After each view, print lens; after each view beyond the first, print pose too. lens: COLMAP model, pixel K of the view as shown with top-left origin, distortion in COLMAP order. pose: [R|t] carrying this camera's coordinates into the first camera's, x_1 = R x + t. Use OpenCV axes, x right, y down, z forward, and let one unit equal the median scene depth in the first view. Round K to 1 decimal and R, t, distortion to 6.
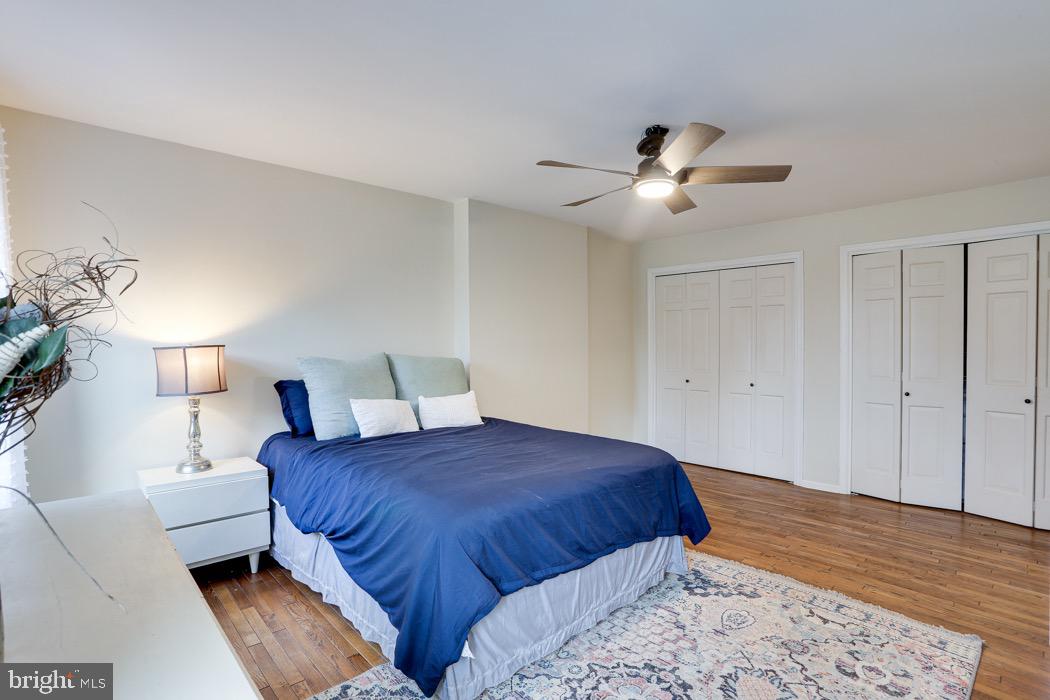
lens RADIAL K [[496.7, 0, 525.8], [0, 496.7, 349.5], [0, 0, 1]] dist [-0.021897, 0.002117]
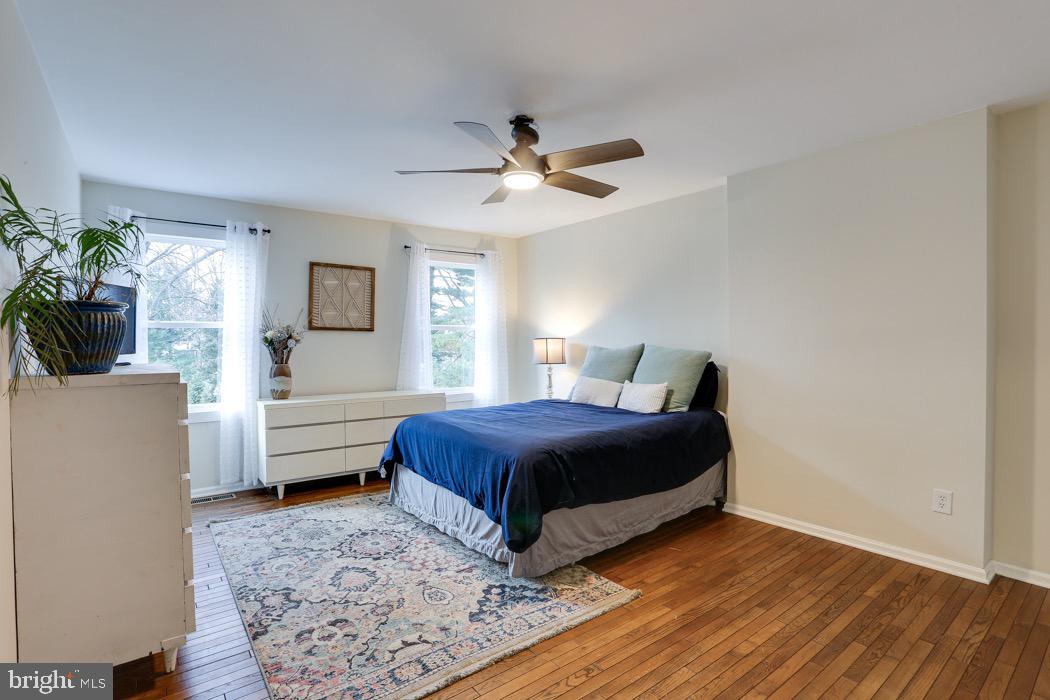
lens RADIAL K [[496.7, 0, 526.7], [0, 496.7, 347.9], [0, 0, 1]] dist [-0.021897, 0.002117]
pose [[-0.078063, 0.024319, -0.996652, 1.607232], [0.019974, 0.999540, 0.022825, -0.021387], [0.996748, -0.018125, -0.078512, 1.397003]]
